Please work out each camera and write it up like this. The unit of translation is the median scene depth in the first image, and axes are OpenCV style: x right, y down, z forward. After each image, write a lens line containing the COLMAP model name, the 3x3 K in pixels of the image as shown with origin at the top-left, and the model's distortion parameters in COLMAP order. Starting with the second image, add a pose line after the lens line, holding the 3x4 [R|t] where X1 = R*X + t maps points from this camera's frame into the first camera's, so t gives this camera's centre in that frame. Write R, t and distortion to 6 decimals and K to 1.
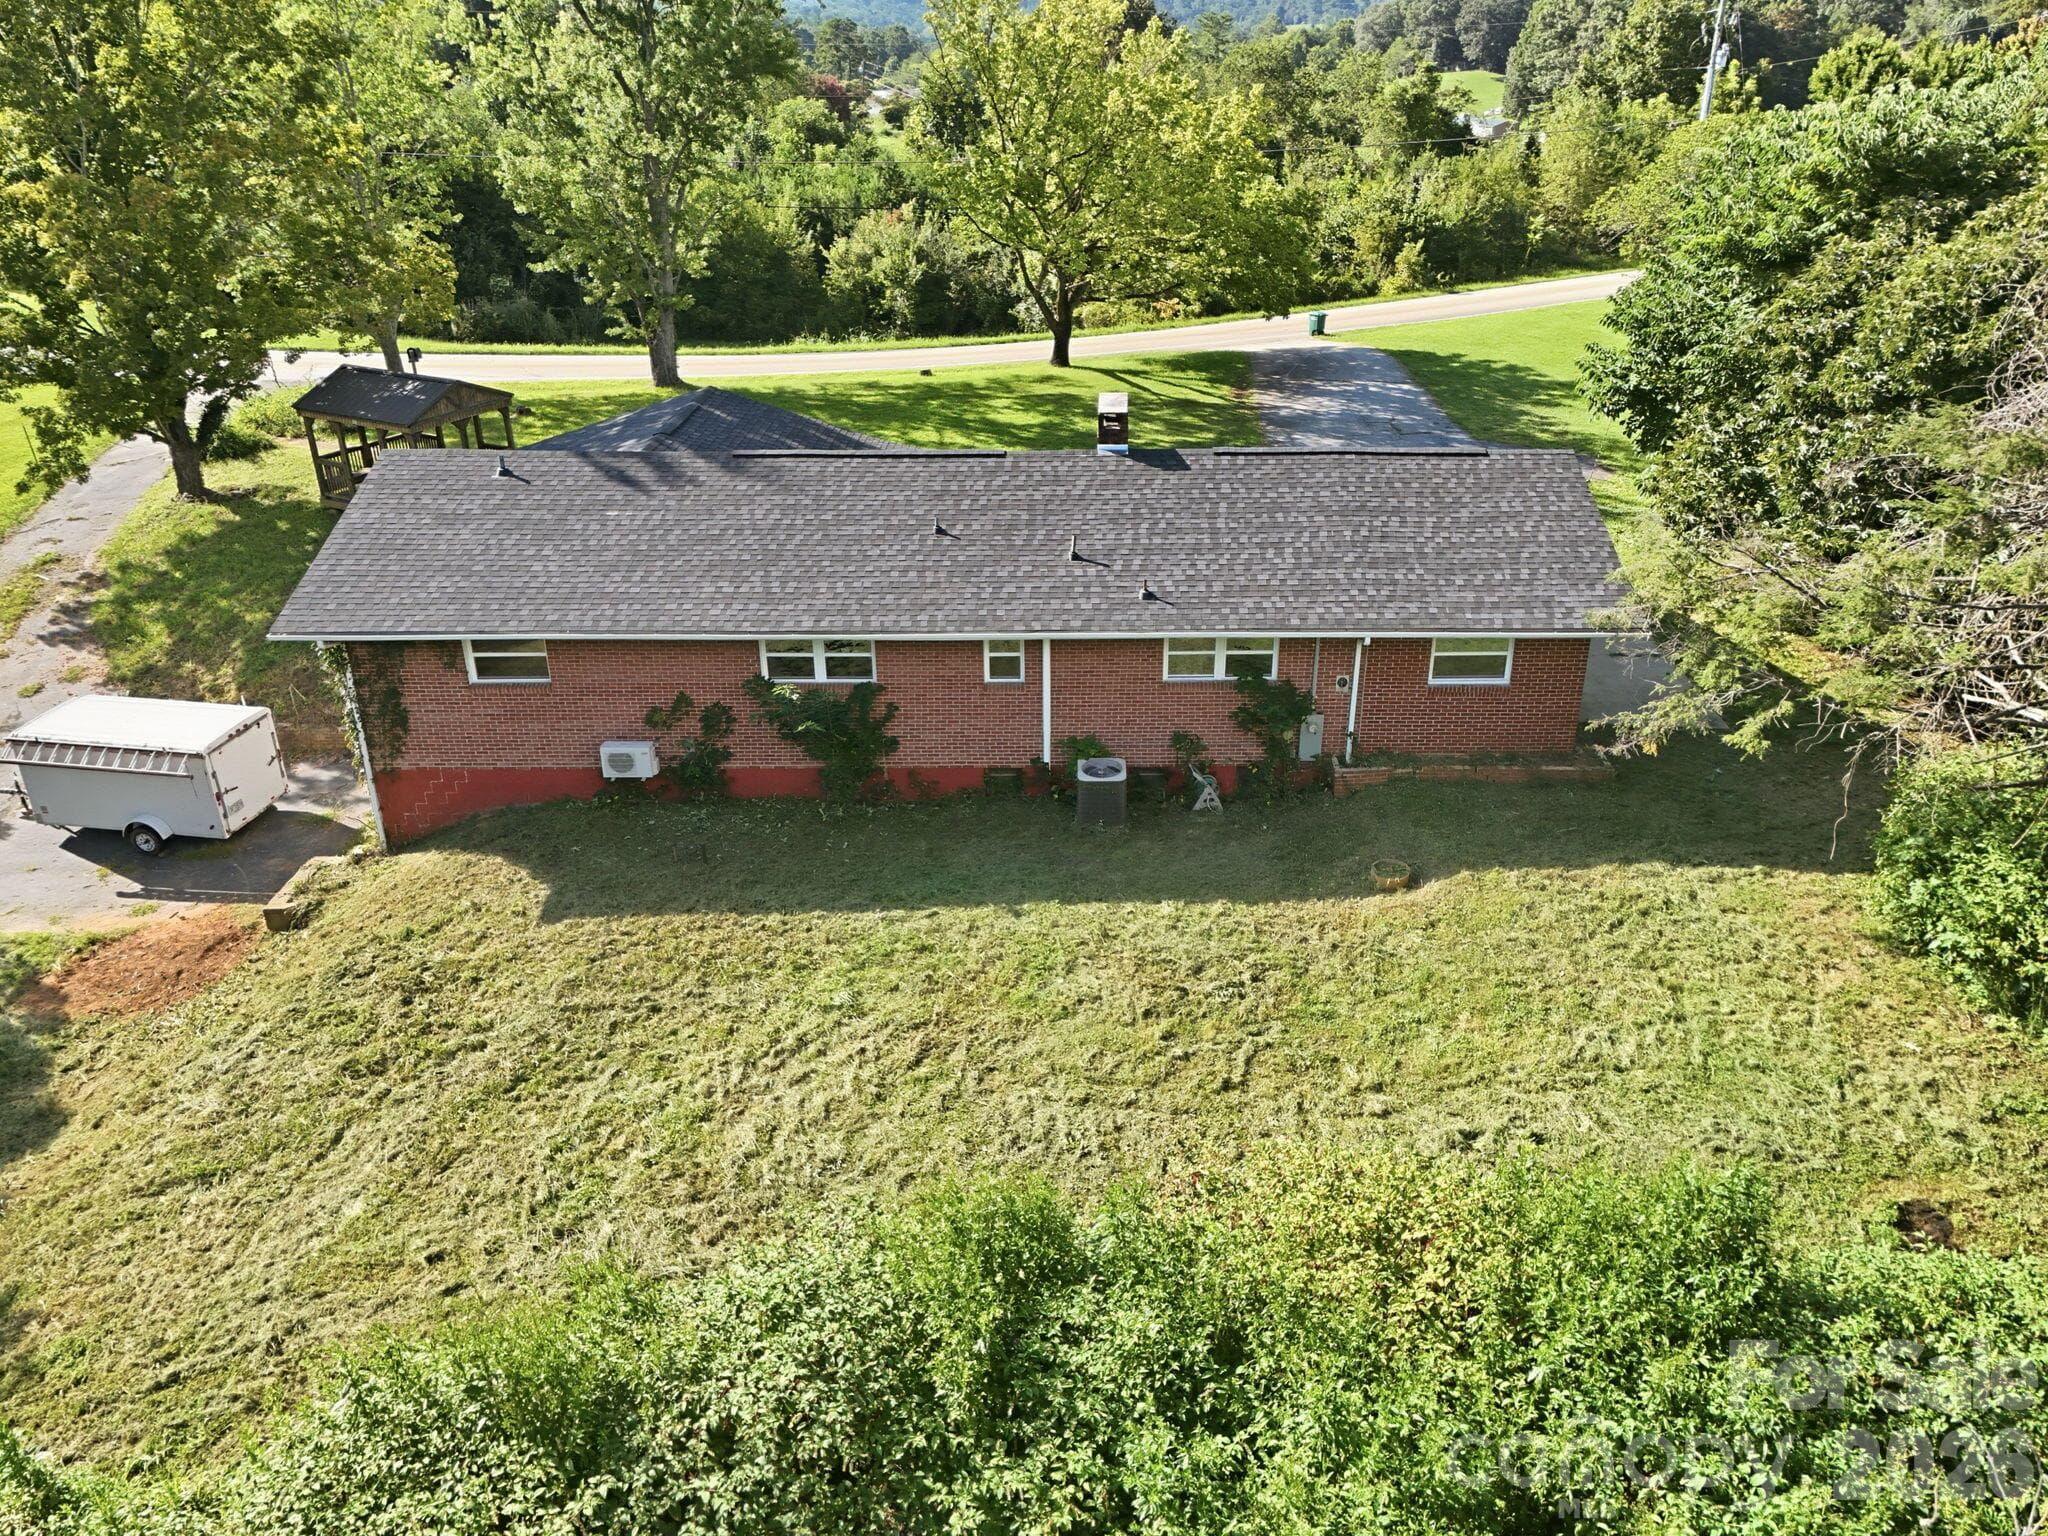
lens RADIAL K [[1495.3, 0, 1030.4], [0, 1495.3, 769.0], [0, 0, 1]] dist [0.070089, -0.054087]
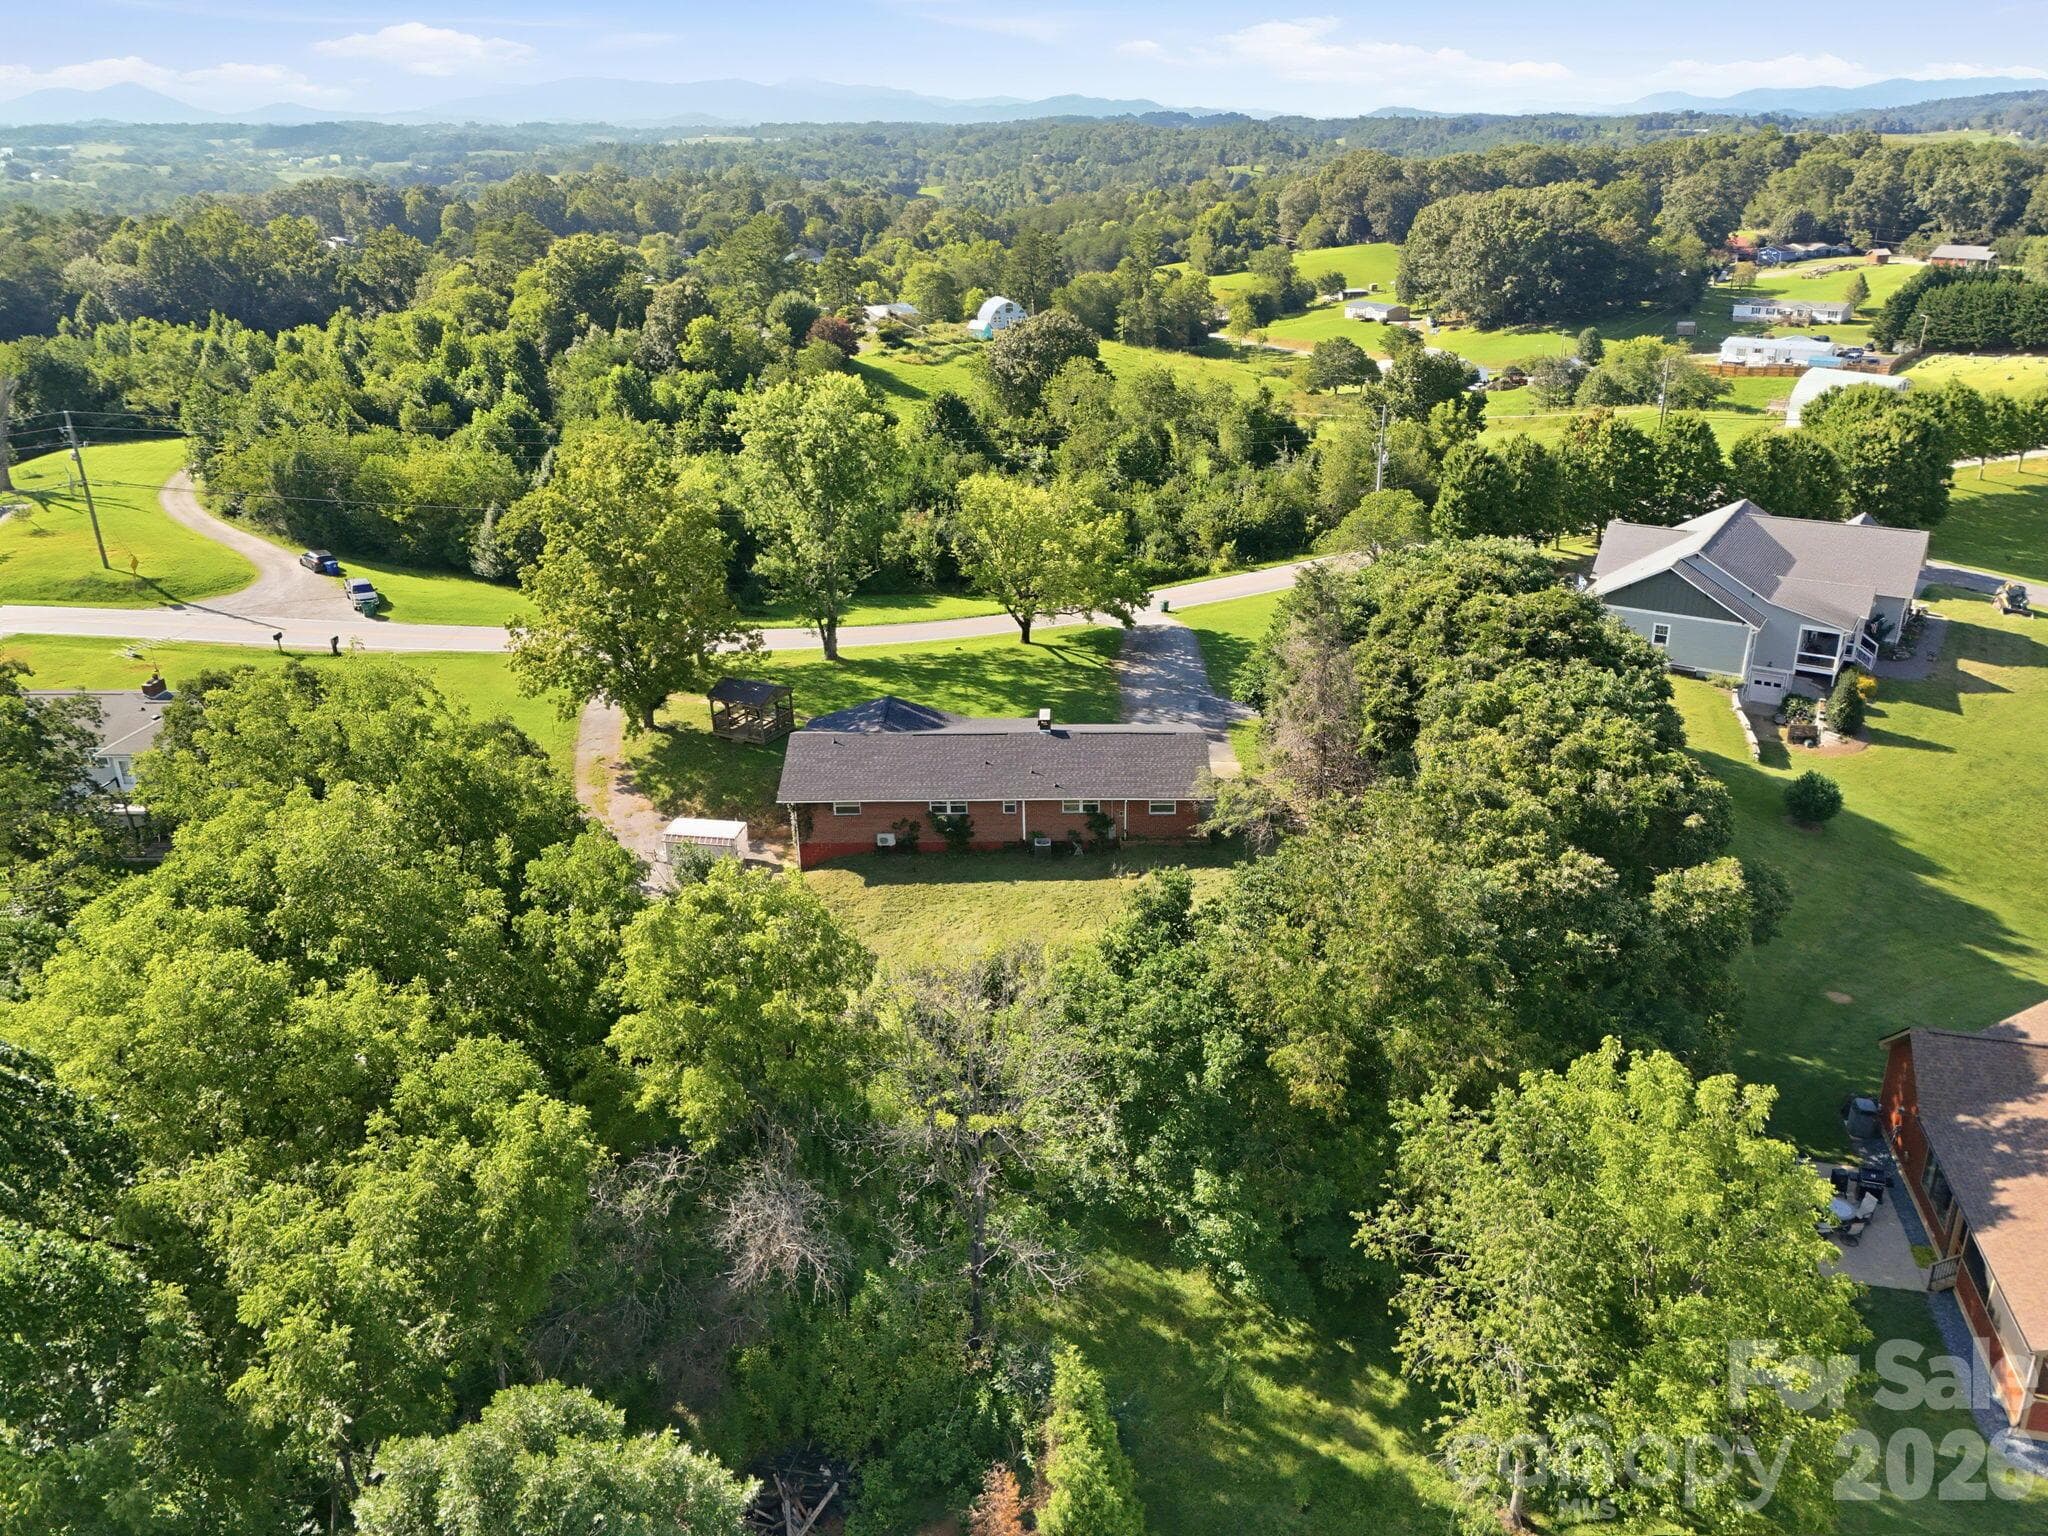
lens RADIAL K [[1495.3, 0, 1031.6], [0, 1495.3, 761.0], [0, 0, 1]] dist [0.070089, -0.054087]
pose [[0.999602, -0.000416, 0.028200, -0.026299], [0.002276, 0.997820, -0.065959, 0.016127], [-0.028112, 0.065997, 0.997424, -0.939321]]
